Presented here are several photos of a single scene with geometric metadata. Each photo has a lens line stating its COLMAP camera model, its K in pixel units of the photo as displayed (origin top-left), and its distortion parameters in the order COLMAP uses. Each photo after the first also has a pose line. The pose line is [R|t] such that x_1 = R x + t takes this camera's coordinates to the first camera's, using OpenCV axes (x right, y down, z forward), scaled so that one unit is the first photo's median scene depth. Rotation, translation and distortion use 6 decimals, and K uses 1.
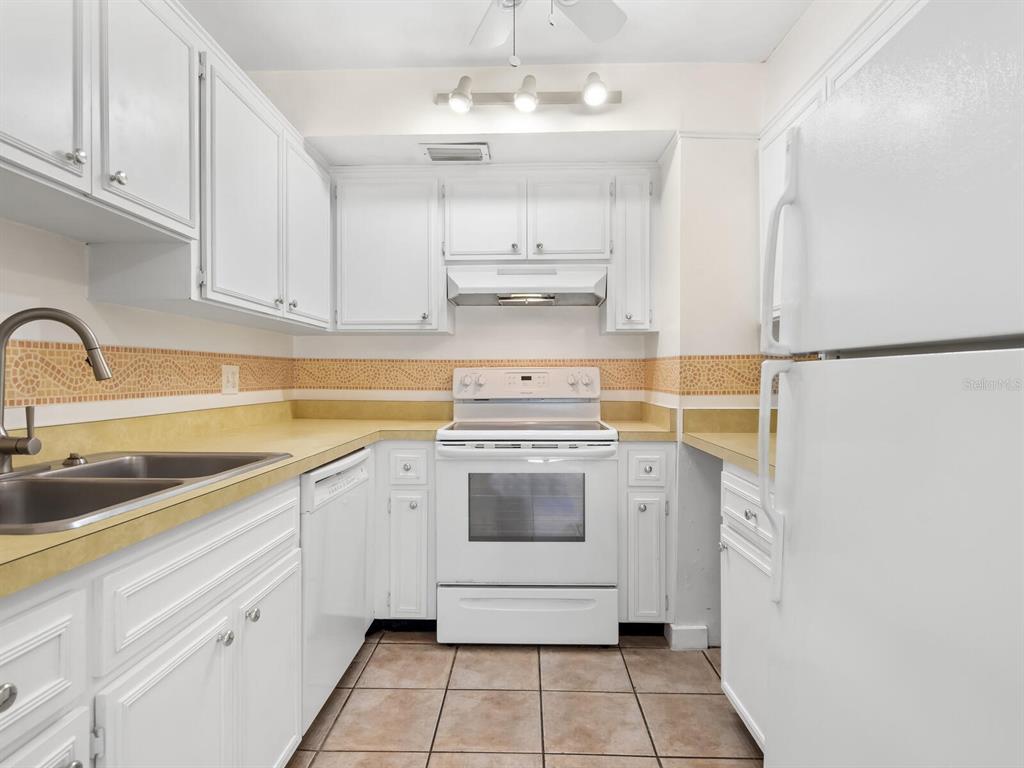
lens RADIAL K [[554.3, 0, 508.0], [0, 554.3, 378.5], [0, 0, 1]] dist [-0.003724, 0.000524]
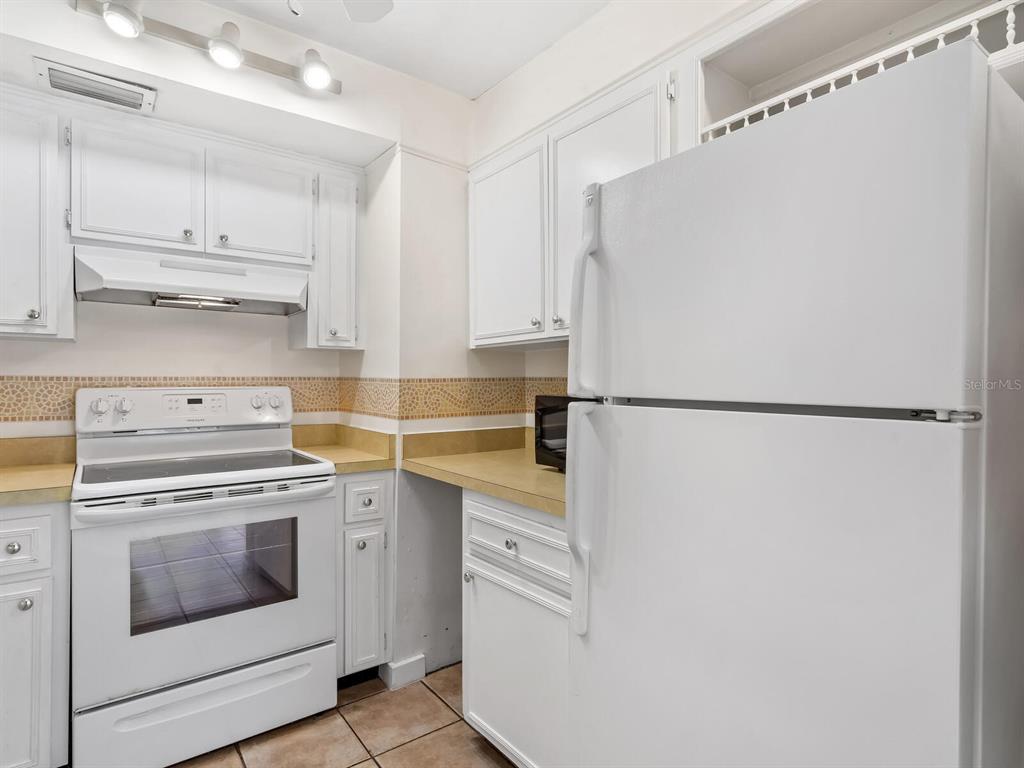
lens RADIAL K [[554.3, 0, 508.0], [0, 554.3, 378.5], [0, 0, 1]] dist [-0.003724, 0.000524]
pose [[0.781245, 0.003396, 0.624216, -0.137176], [-0.000277, 0.999987, -0.005094, -0.036127], [-0.624225, 0.003806, 0.781235, 0.134742]]
